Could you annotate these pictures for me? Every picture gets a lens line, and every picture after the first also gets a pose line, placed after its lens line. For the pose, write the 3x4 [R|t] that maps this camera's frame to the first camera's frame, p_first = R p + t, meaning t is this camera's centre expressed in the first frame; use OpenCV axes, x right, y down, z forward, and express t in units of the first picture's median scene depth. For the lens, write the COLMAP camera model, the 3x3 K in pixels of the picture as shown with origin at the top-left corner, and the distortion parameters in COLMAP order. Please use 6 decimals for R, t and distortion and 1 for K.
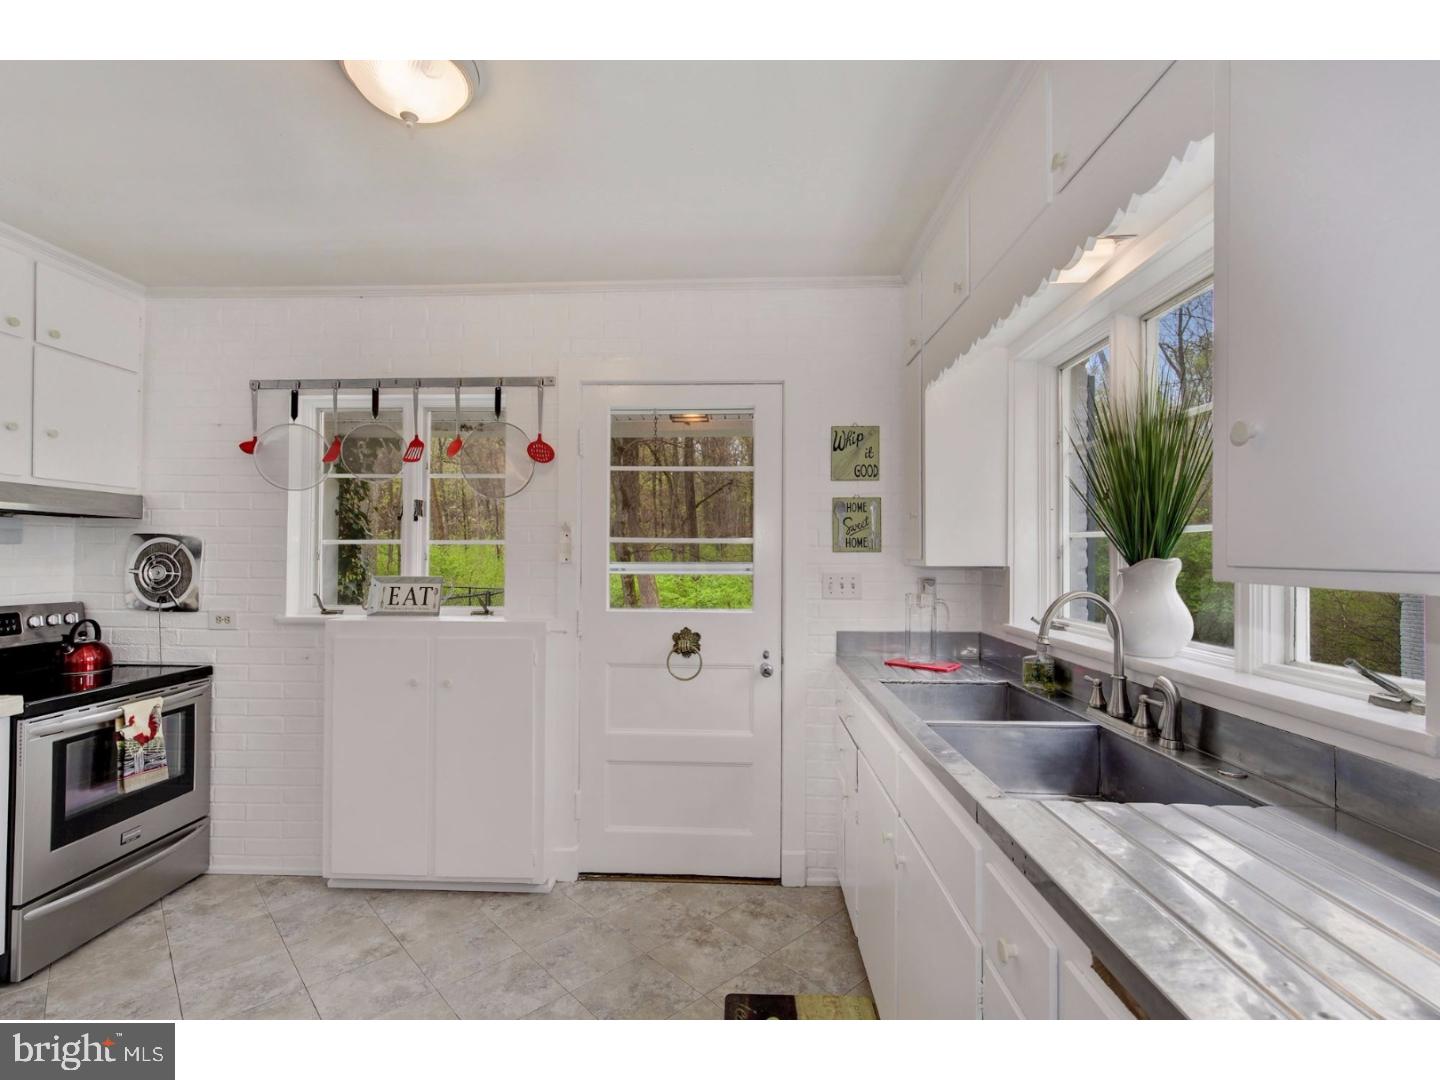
lens RADIAL K [[649.6, 0, 718.4], [0, 649.6, 535.1], [0, 0, 1]] dist [0.000796, 0.000063]
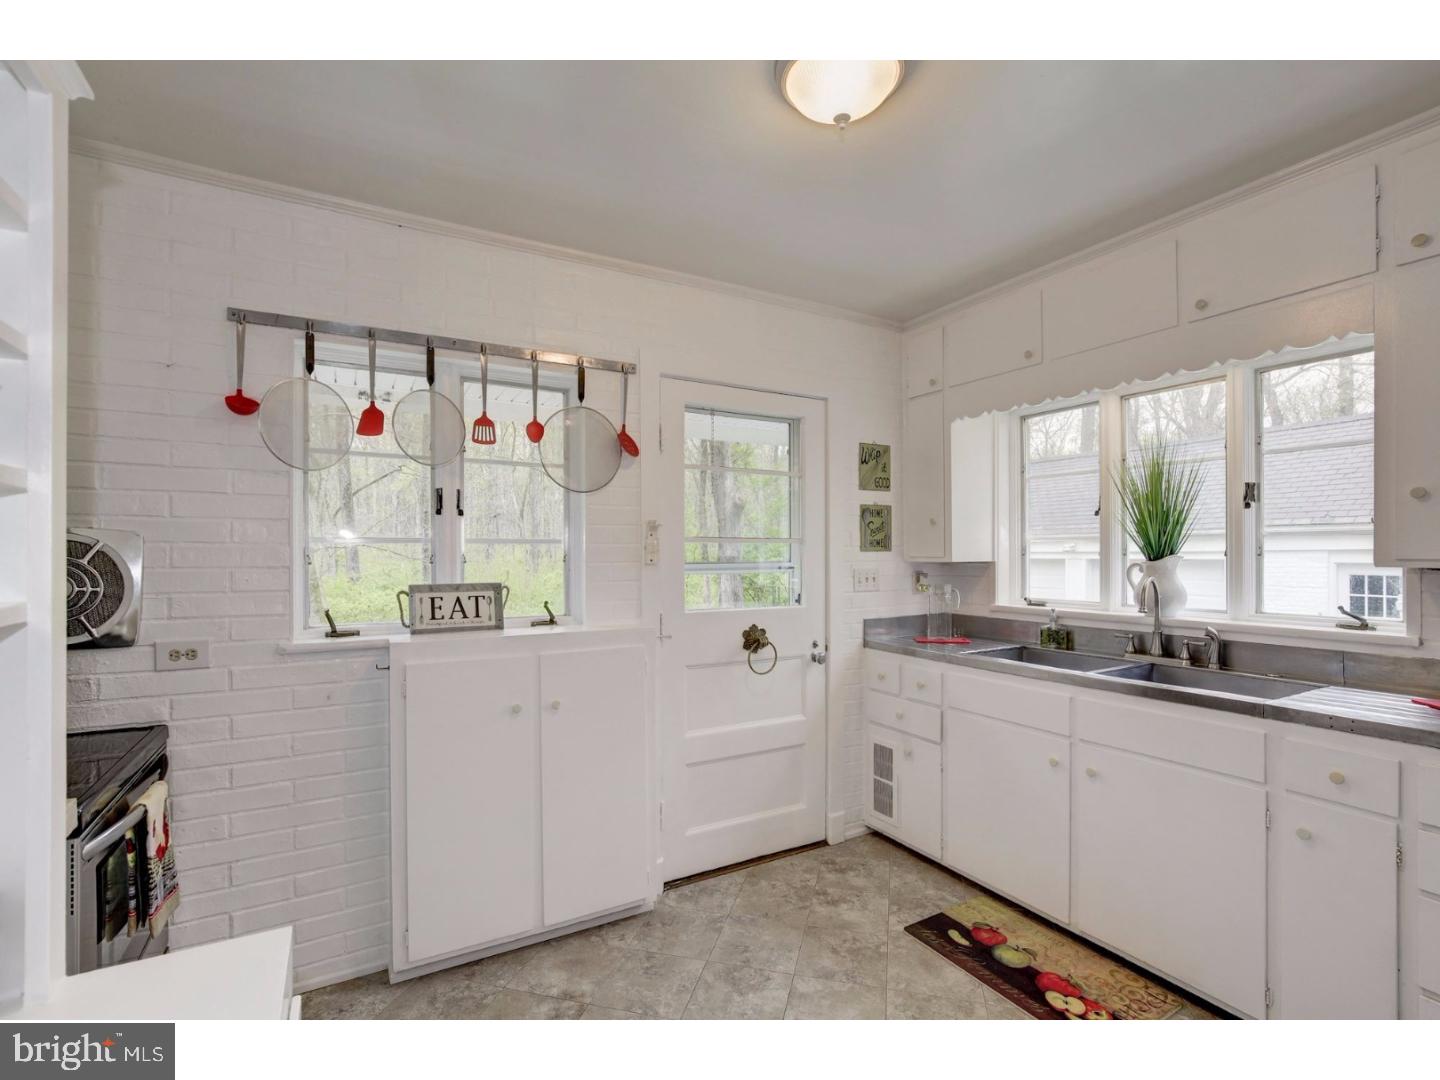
lens RADIAL K [[657.8, 0, 720.0], [0, 657.8, 540.0], [0, 0, 1]] dist [-0.022786, -0.000099]
pose [[0.848990, 0.004190, 0.528392, -0.656672], [-0.013415, 0.999817, 0.013626, -0.006665], [-0.528238, -0.018657, 0.848891, 0.136926]]
